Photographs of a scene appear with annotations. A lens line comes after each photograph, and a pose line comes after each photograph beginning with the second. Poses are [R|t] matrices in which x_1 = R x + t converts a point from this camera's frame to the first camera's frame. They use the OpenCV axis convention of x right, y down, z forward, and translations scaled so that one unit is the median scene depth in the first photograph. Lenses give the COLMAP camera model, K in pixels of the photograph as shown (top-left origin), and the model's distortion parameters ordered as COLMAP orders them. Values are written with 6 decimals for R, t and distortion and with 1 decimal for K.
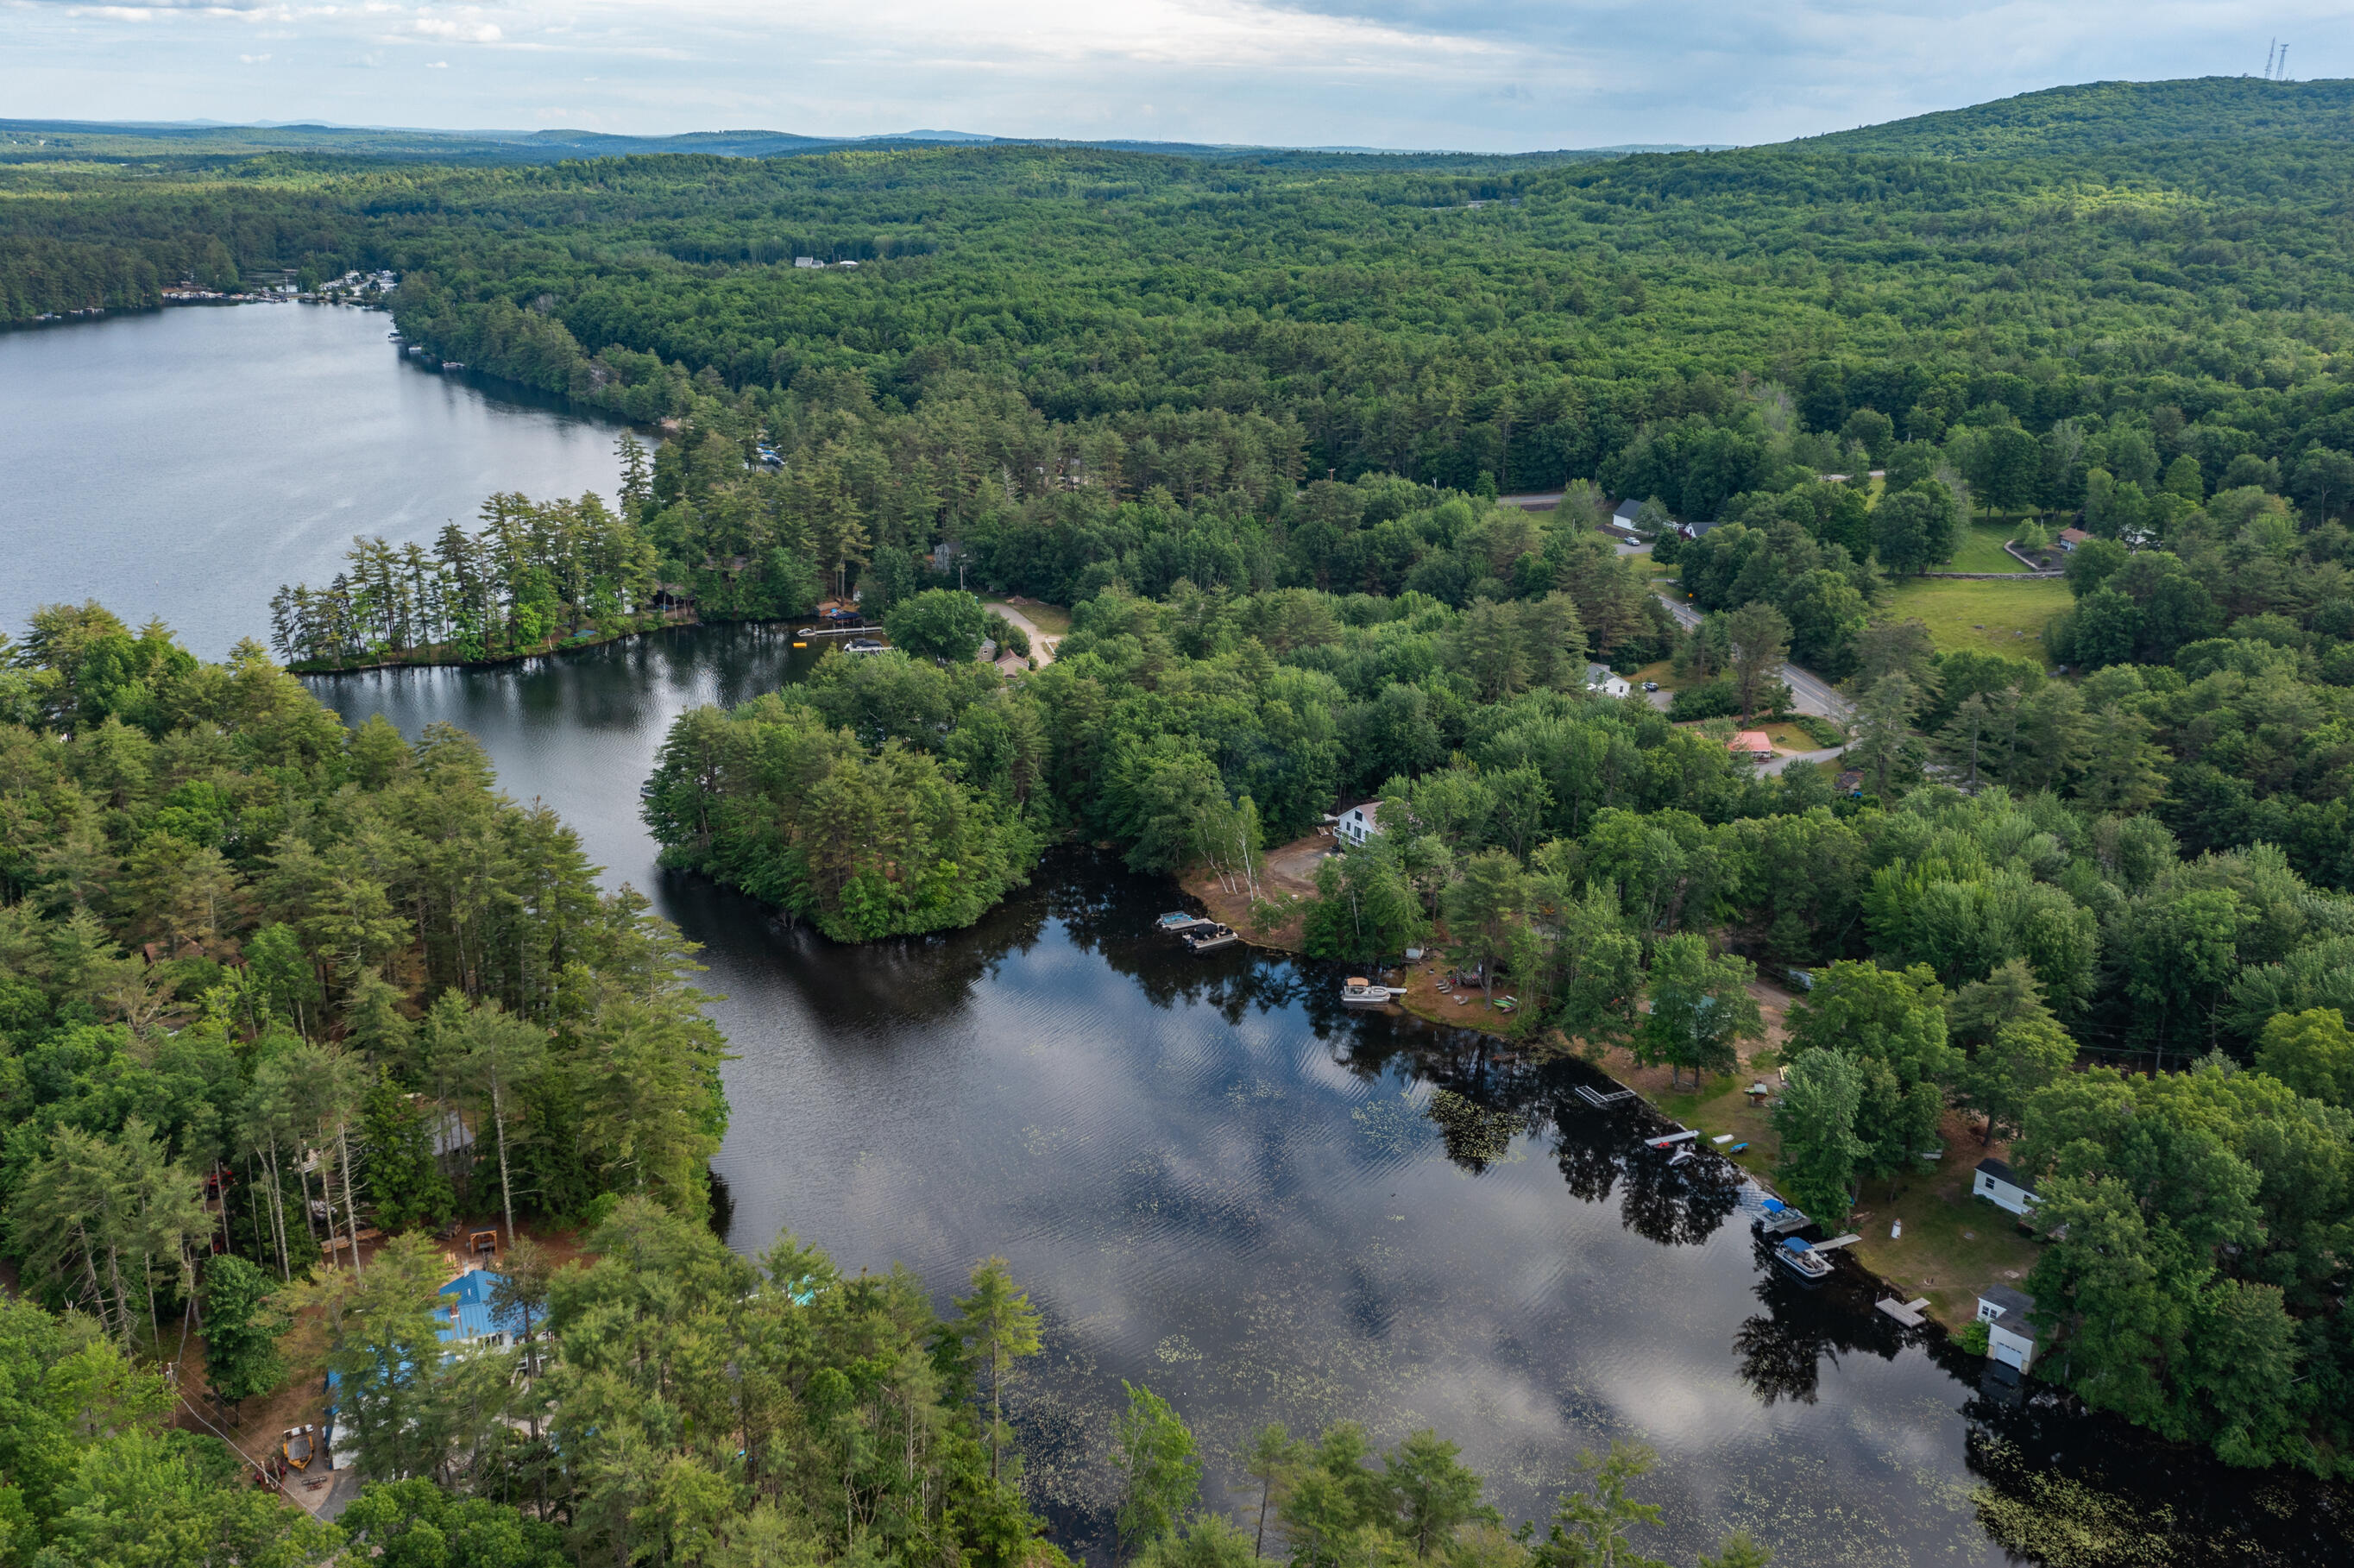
lens RADIAL K [[1833.7, 0, 1177.0], [0, 1833.7, 784.0], [0, 0, 1]] dist [-0.018851, 0.004270]
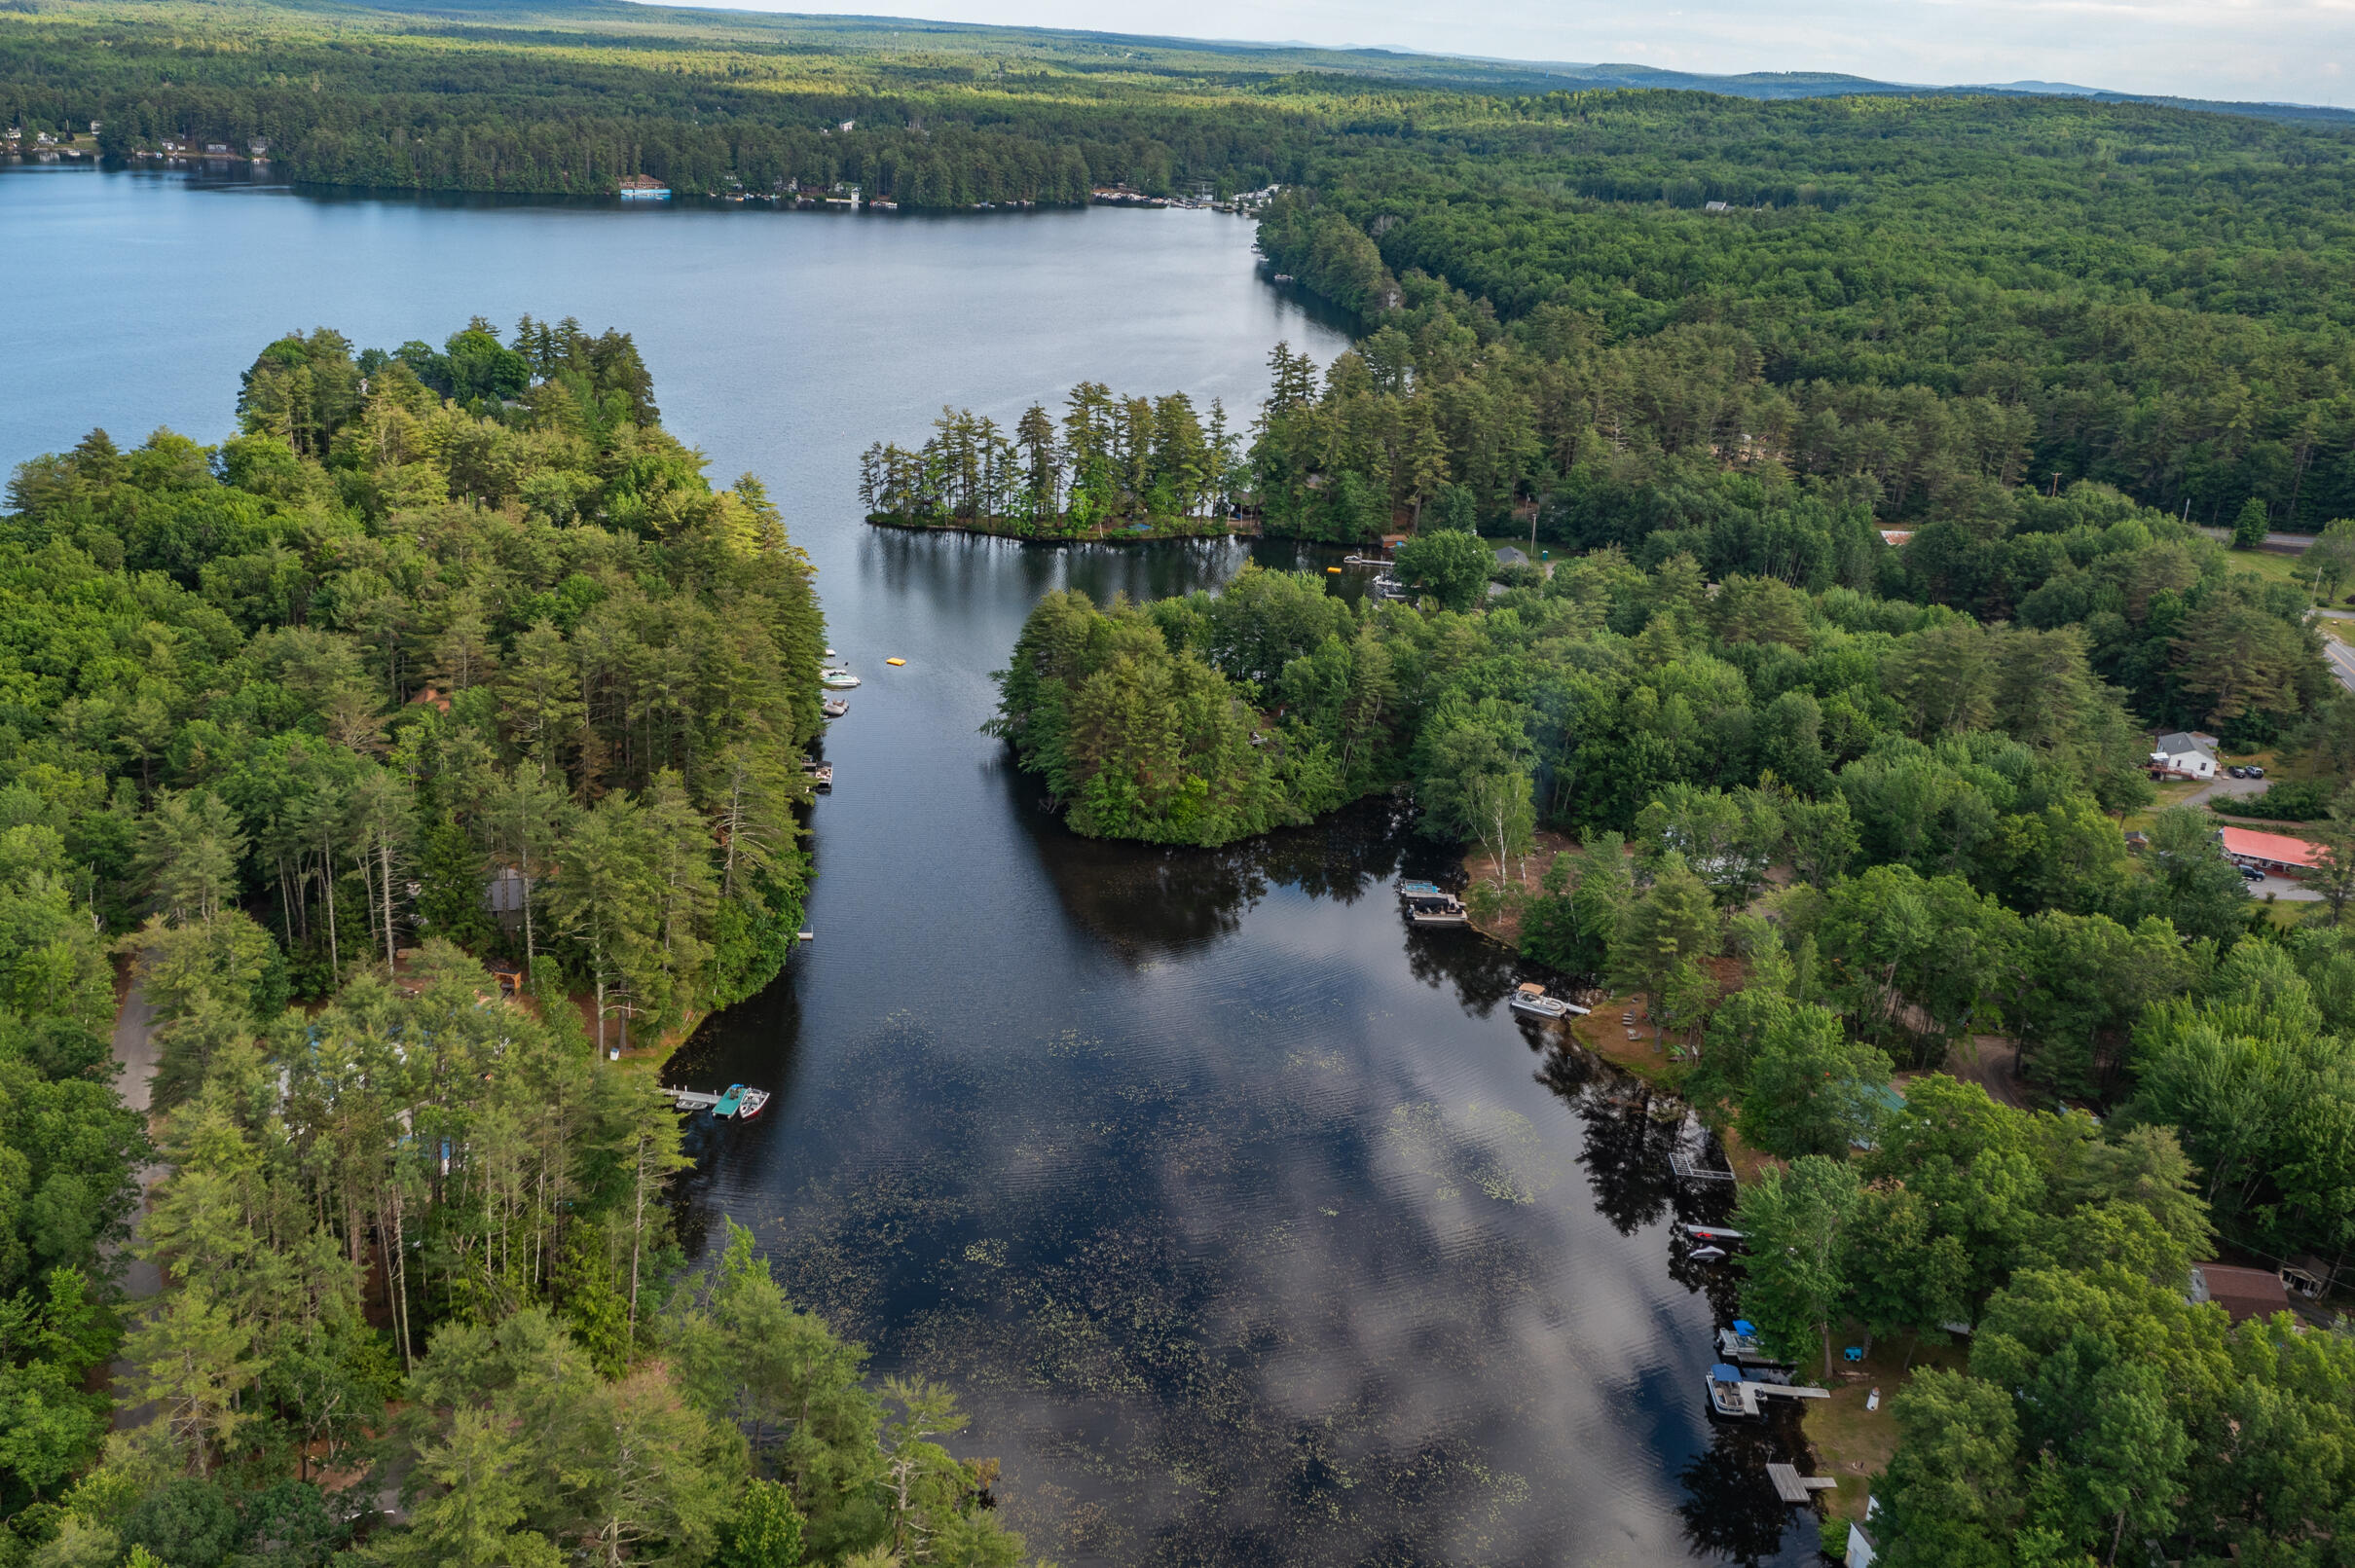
lens RADIAL K [[1927.4, 0, 1177.5], [0, 1927.4, 784.0], [0, 0, 1]] dist [-0.016595, 0.005706]
pose [[0.882102, 0.194418, -0.429067, 0.189010], [-0.188199, 0.980455, 0.057351, -0.007054], [0.431831, 0.030161, 0.901450, 0.038035]]
